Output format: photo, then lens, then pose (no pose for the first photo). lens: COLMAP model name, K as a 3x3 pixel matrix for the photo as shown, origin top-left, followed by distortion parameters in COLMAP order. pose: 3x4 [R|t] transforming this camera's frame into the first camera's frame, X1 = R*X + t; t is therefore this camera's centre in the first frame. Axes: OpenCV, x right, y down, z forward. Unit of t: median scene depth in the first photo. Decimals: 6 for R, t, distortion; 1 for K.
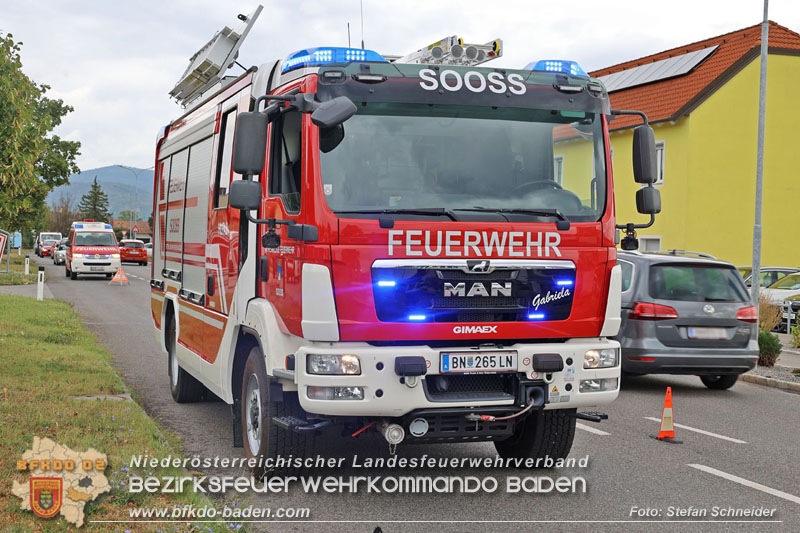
lens RADIAL K [[1210.7, 0, 400.0], [0, 1210.7, 266.5], [0, 0, 1]] dist [0.000882, -0.021888]
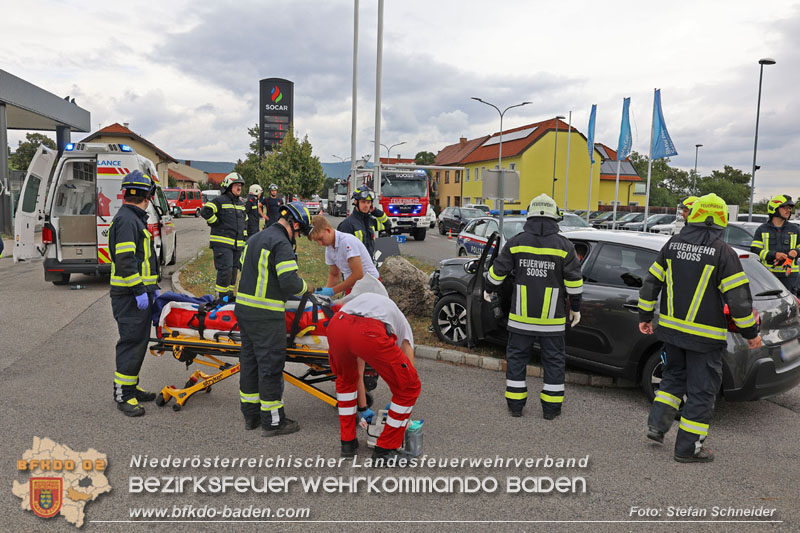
lens RADIAL K [[631.1, 0, 400.0], [0, 631.1, 266.5], [0, 0, 1]] dist [-0.005672, -0.007375]
pose [[0.997618, 0.002030, -0.068947, 0.266958], [0.003939, 0.996260, 0.086315, 0.037938], [0.068864, -0.086381, 0.993879, -2.355035]]
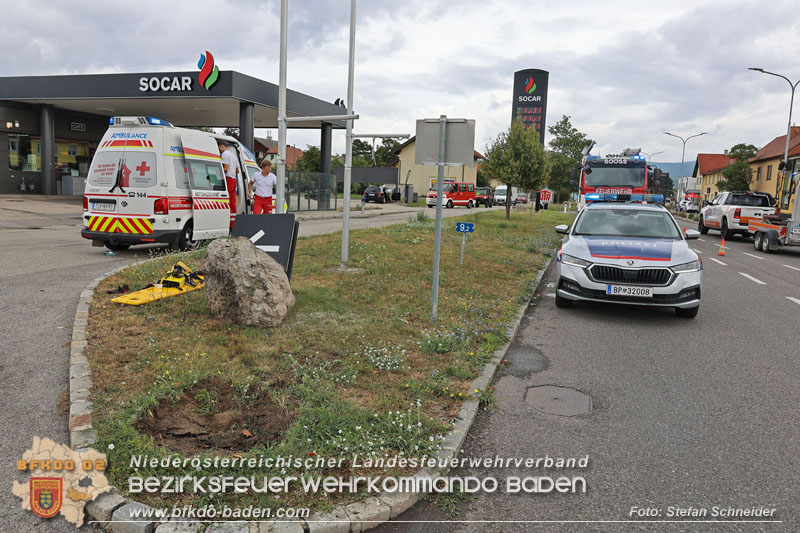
lens RADIAL K [[578.6, 0, 402.5], [0, 578.6, 255.8], [0, 0, 1]] dist [0.003291, 0.002351]
pose [[0.818103, 0.071380, -0.570624, 0.793512], [-0.026323, 0.995875, 0.086837, 0.068120], [0.574469, -0.056021, 0.816607, -1.702860]]
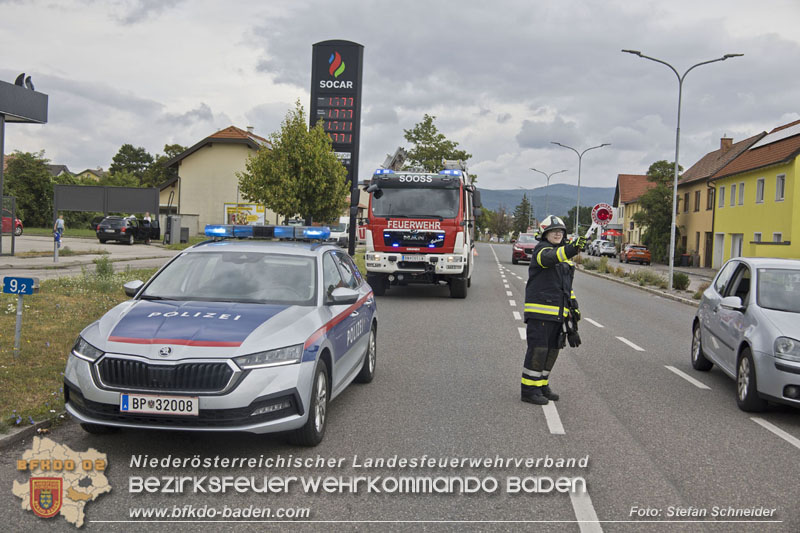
lens RADIAL K [[875.5, 0, 400.0], [0, 875.5, 266.5], [0, 0, 1]] dist [-0.023197, 0.020240]
pose [[0.916709, 0.027926, -0.398578, 1.041028], [-0.023228, 0.999592, 0.016614, 0.060452], [0.398880, -0.005972, 0.916984, -1.349267]]
